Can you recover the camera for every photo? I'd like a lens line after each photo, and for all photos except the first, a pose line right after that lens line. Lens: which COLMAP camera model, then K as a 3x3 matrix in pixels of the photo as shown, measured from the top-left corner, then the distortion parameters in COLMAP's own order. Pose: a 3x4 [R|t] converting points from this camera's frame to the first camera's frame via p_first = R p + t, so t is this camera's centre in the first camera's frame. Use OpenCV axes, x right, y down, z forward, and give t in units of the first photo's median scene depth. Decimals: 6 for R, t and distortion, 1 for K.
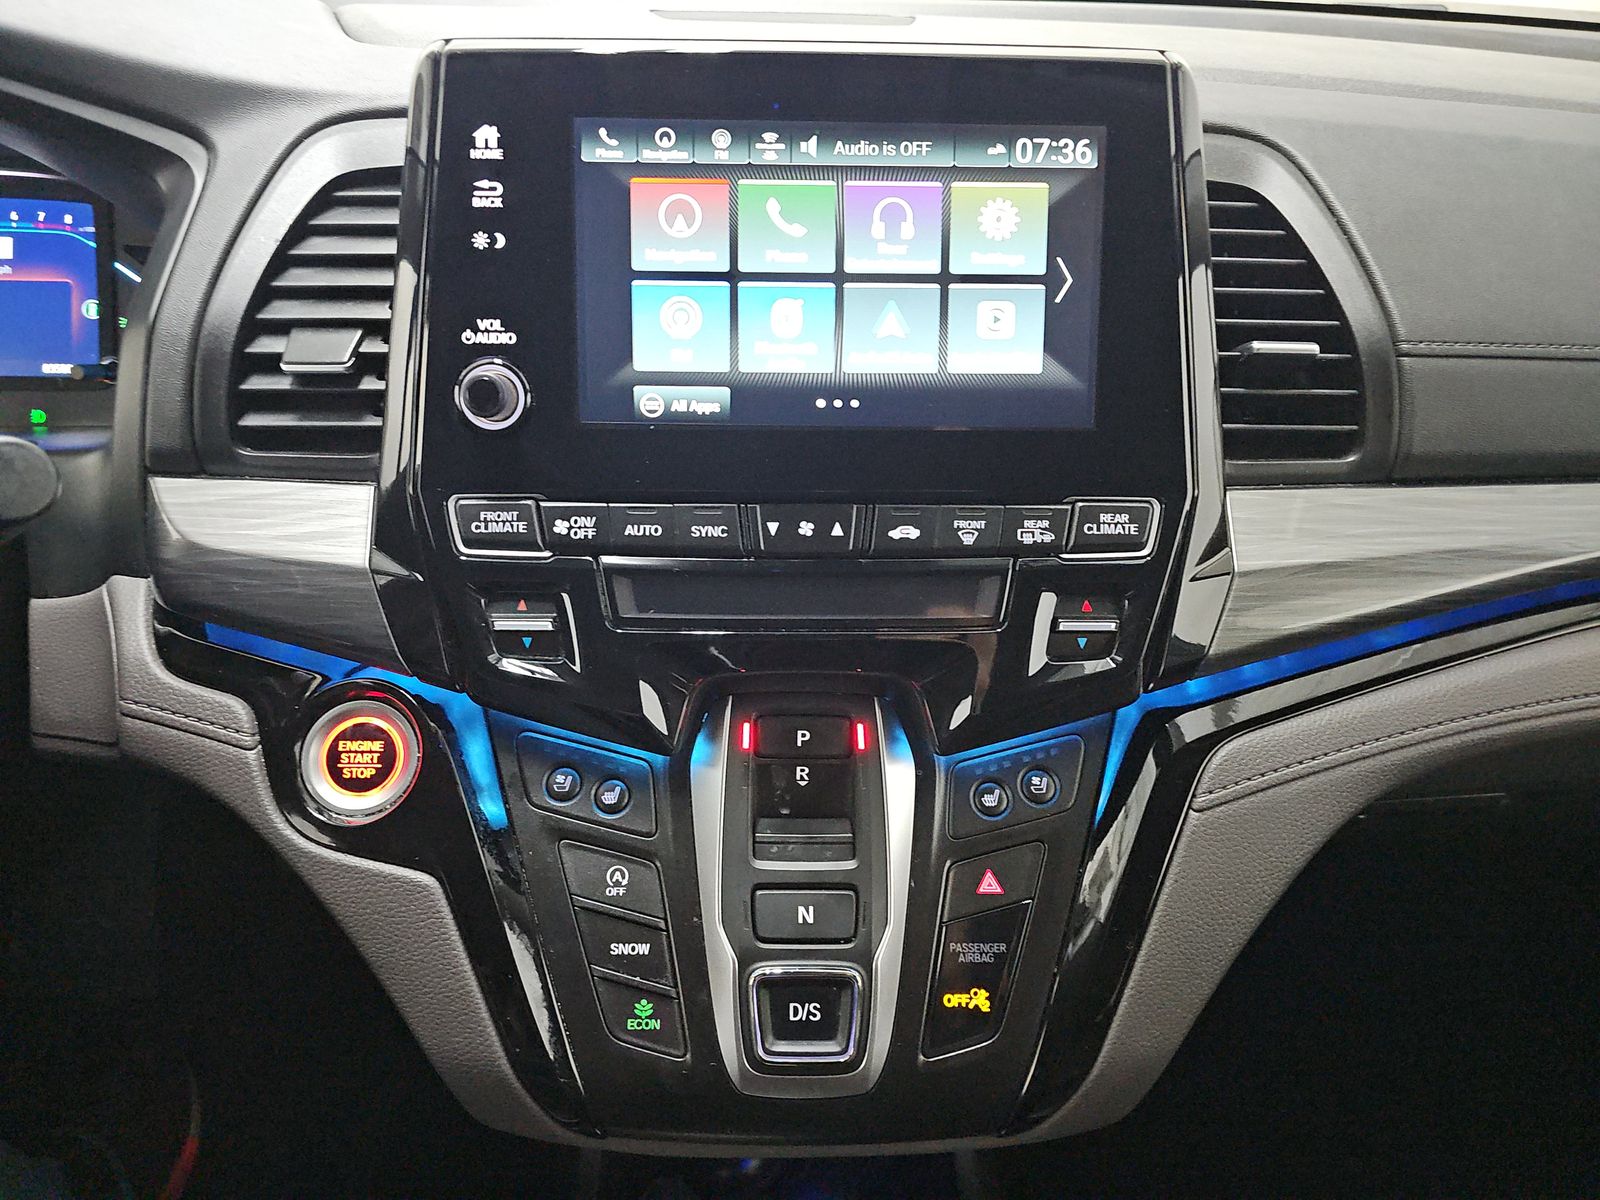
lens RADIAL K [[1049.2, 0, 730.6], [0, 1049.2, 579.6], [0, 0, 1]] dist [0.034387, -0.031872]
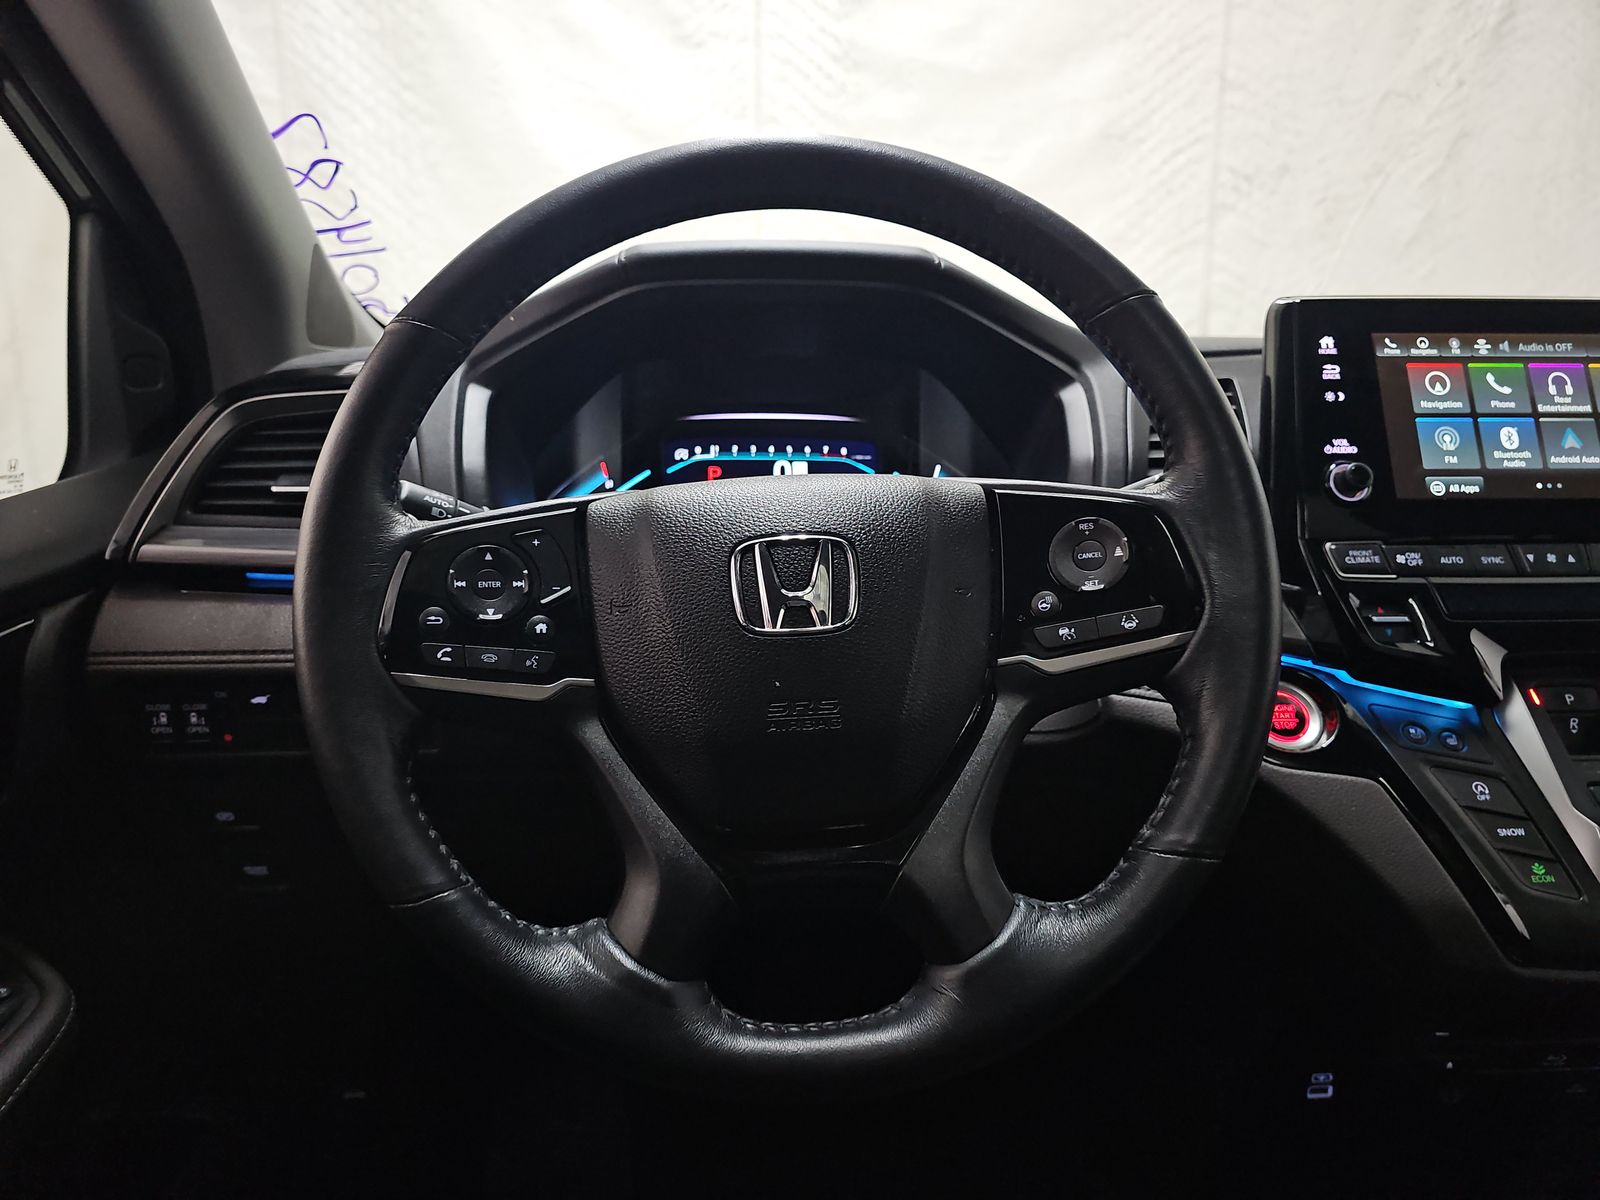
lens RADIAL K [[1049.2, 0, 804.1], [0, 1049.2, 590.2], [0, 0, 1]] dist [0.034387, -0.031872]
pose [[0.999225, -0.020956, 0.033313, -1.122781], [0.031100, 0.939163, -0.342060, 0.514506], [-0.024118, 0.342831, 0.939088, -0.456715]]
